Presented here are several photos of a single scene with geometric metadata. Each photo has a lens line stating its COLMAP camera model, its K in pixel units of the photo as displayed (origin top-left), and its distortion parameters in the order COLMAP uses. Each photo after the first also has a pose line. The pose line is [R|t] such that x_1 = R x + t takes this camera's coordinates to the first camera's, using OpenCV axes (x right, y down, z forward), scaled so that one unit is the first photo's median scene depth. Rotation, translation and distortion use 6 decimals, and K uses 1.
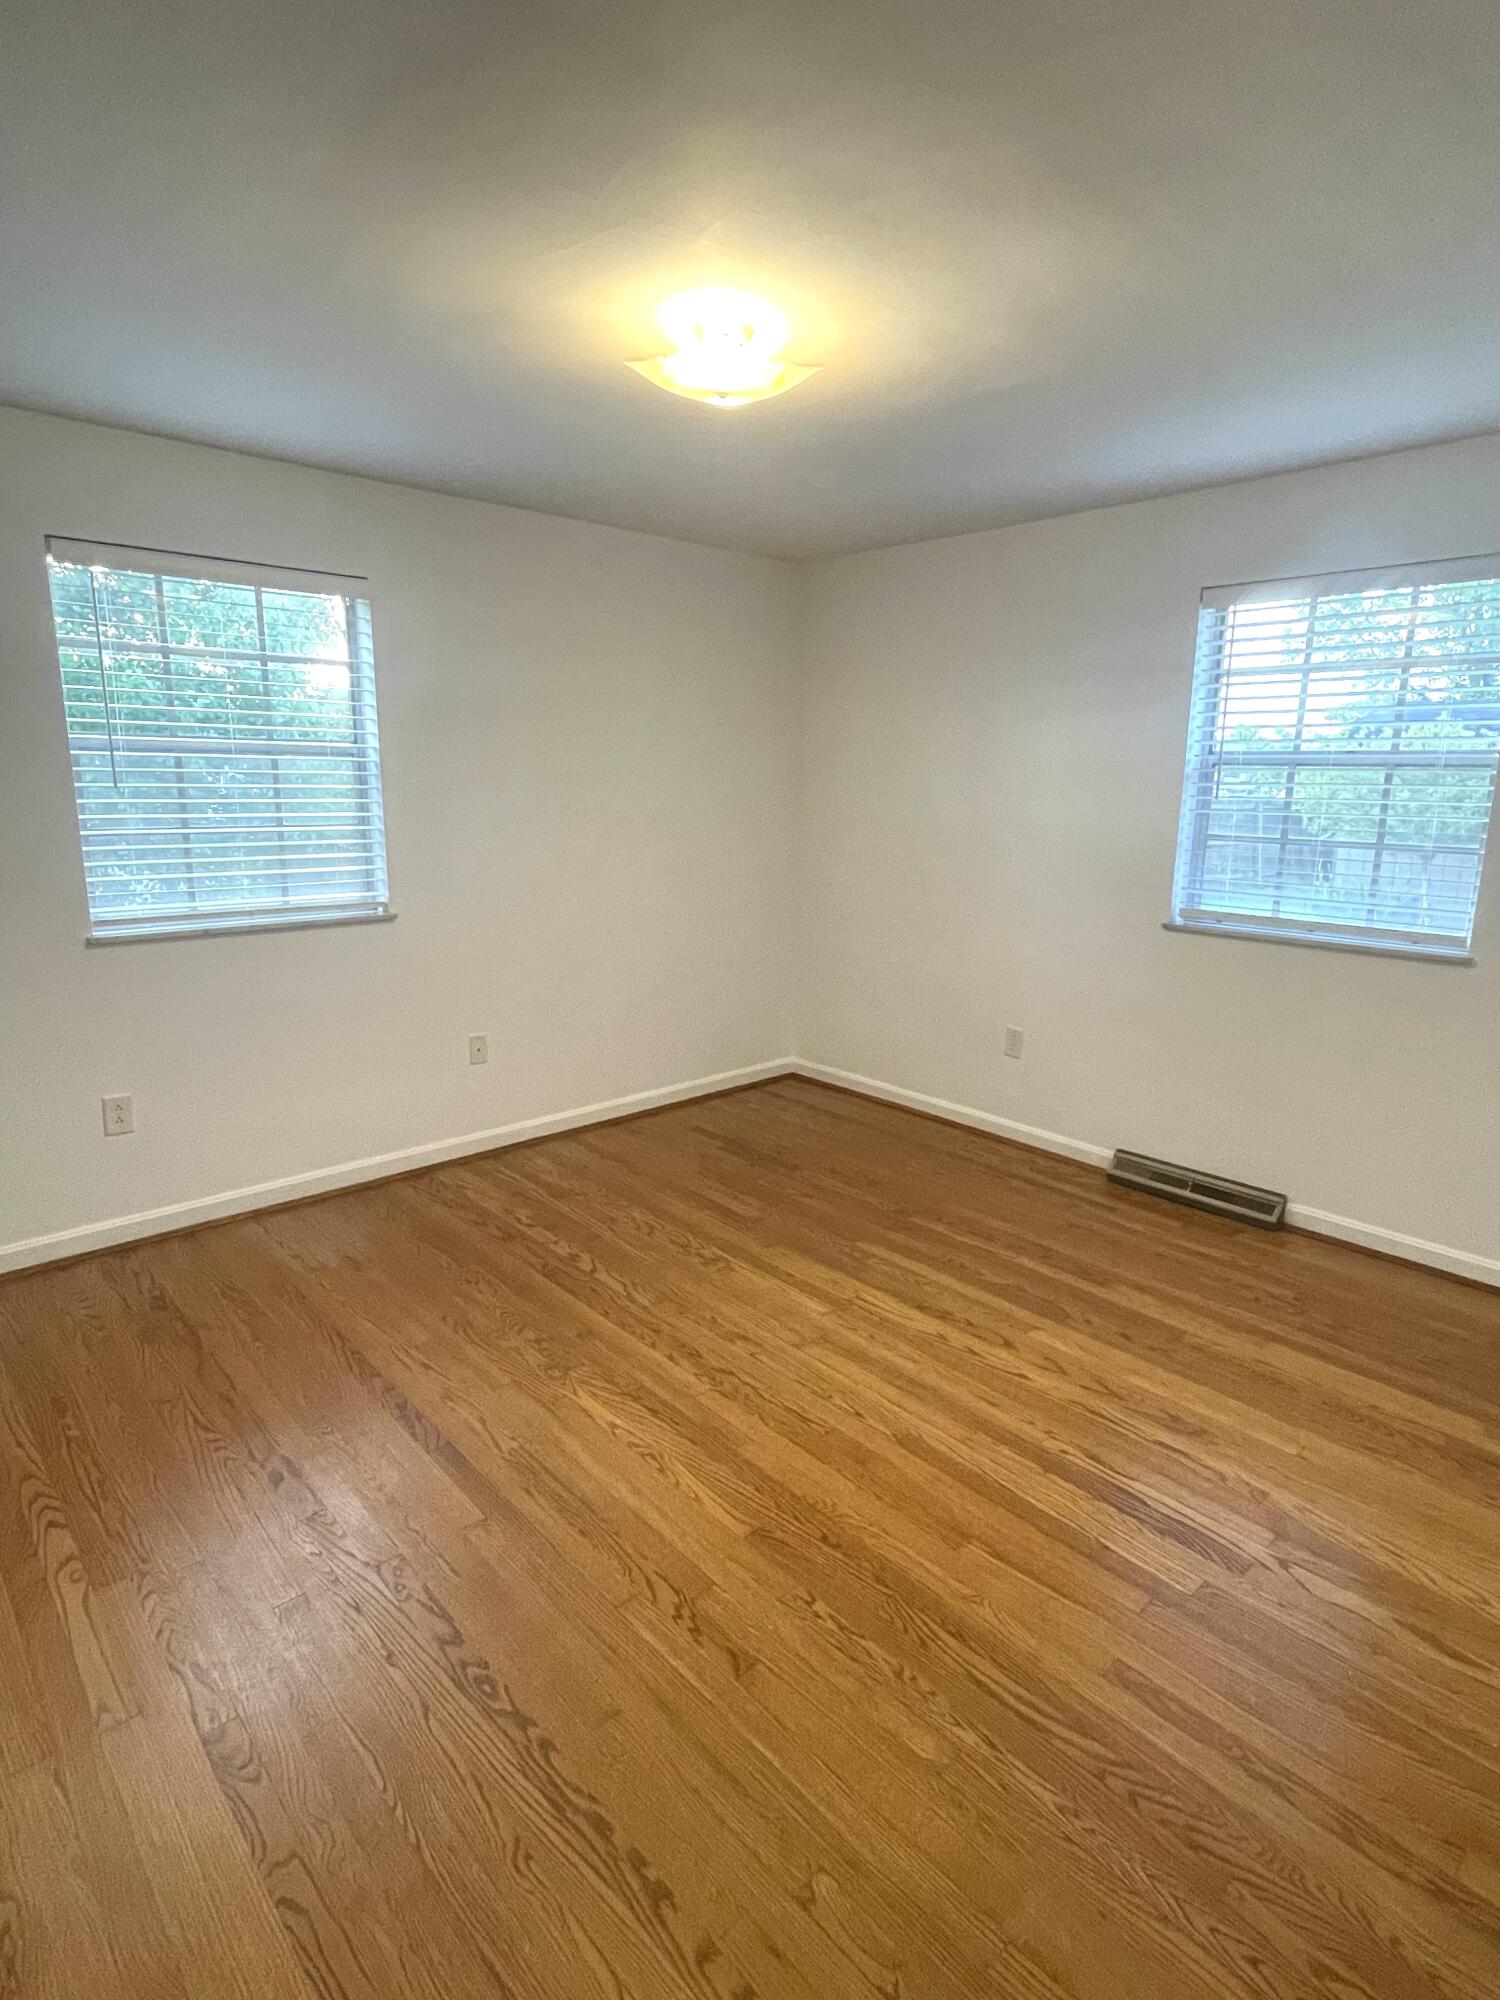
lens RADIAL K [[1046.1, 0, 750.0], [0, 1046.1, 1000.0], [0, 0, 1]] dist [-0.003323, 0.000548]
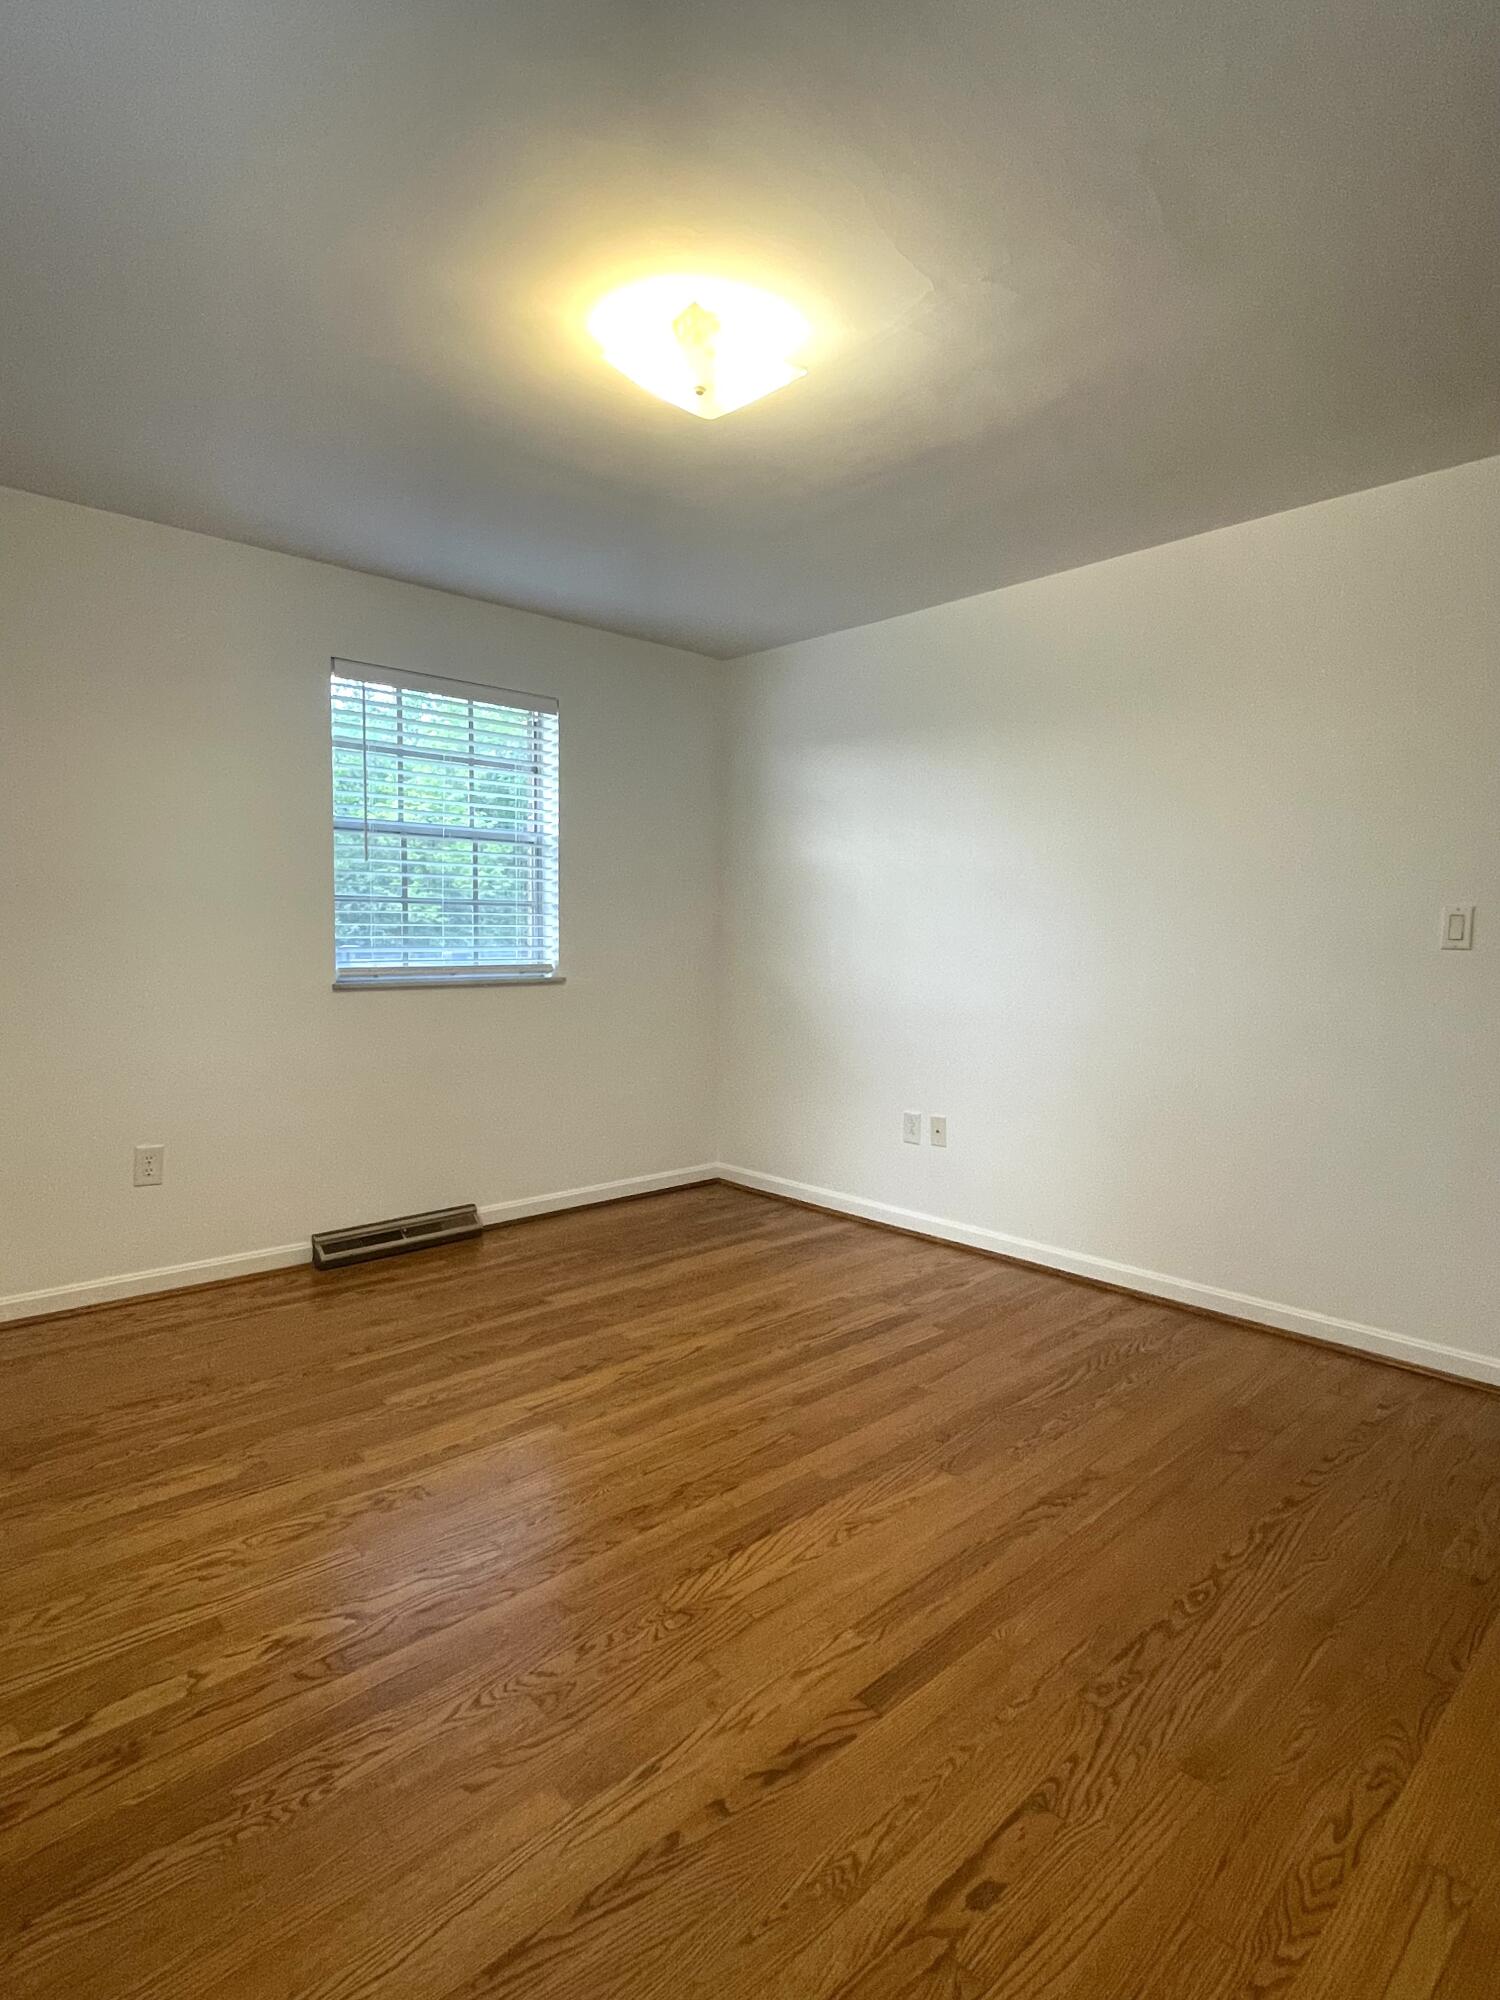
lens RADIAL K [[1057.3, 0, 750.0], [0, 1057.3, 1000.0], [0, 0, 1]] dist [-0.003677, -0.001057]
pose [[-0.012449, -0.081010, 0.996636, -0.782673], [0.200513, 0.976265, 0.081858, -0.081464], [-0.979612, 0.200858, 0.004090, 0.805455]]
